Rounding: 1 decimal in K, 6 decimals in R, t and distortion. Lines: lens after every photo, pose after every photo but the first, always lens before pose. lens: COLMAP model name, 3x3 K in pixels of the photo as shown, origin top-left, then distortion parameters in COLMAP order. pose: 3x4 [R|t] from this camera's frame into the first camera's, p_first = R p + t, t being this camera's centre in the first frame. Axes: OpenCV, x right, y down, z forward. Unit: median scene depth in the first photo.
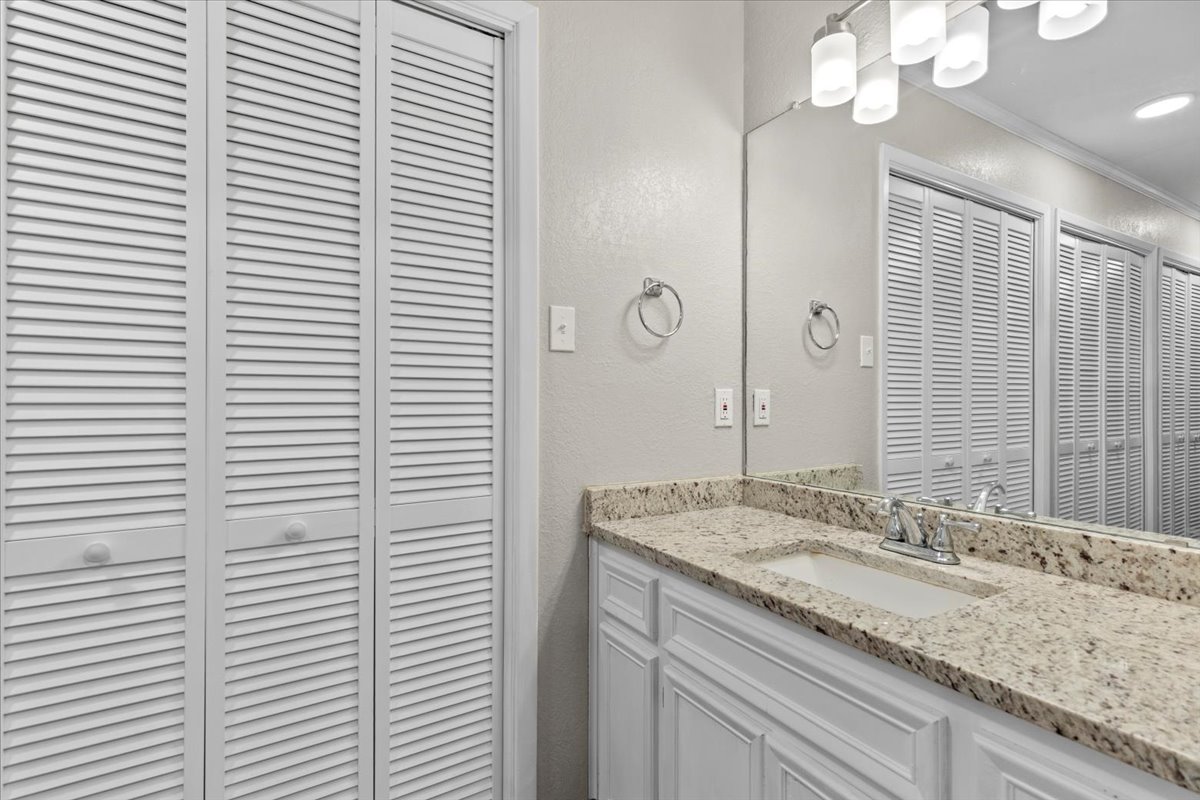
lens RADIAL K [[558.0, 0, 600.0], [0, 558.0, 400.0], [0, 0, 1]] dist [0.002739, 0.000138]
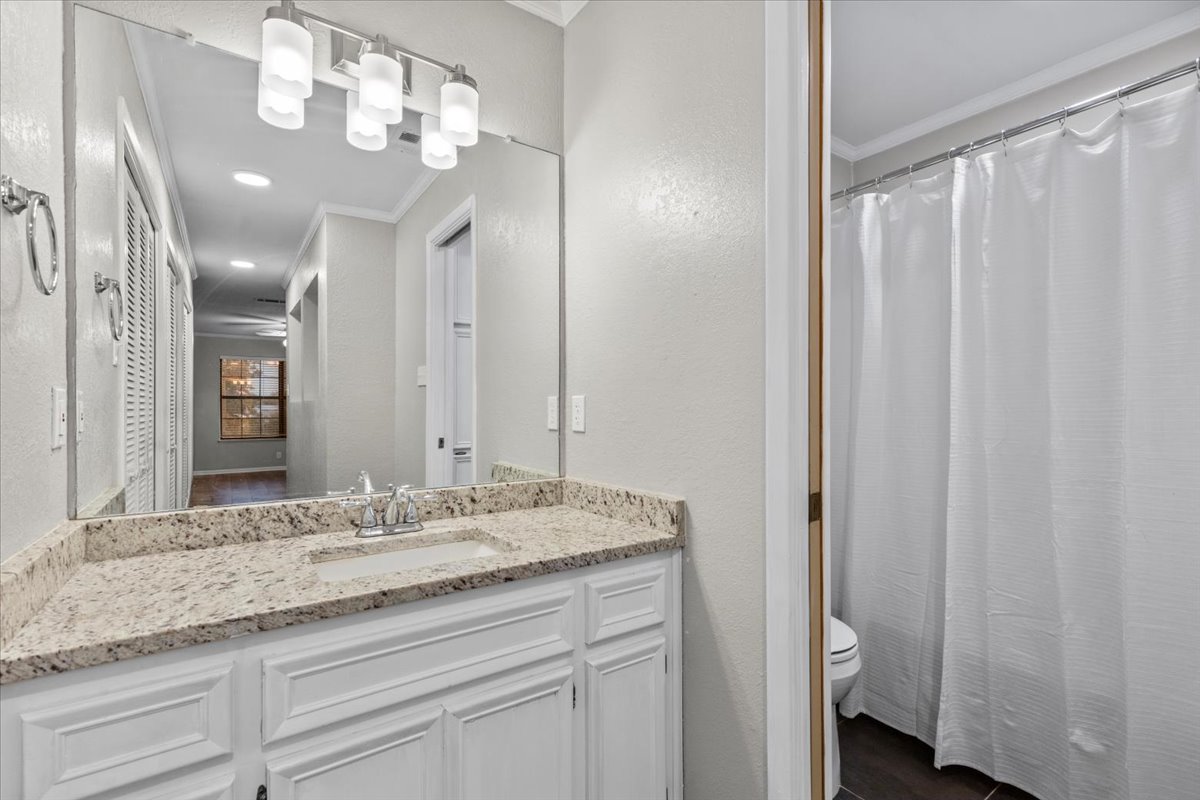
lens RADIAL K [[537.0, 0, 615.4], [0, 537.0, 407.0], [0, 0, 1]] dist [0.003061, 0.000103]
pose [[-0.085869, -0.003261, 0.996301, -0.736574], [0.000564, 0.999994, 0.003321, -0.000625], [-0.996306, 0.000847, -0.085867, 0.705275]]
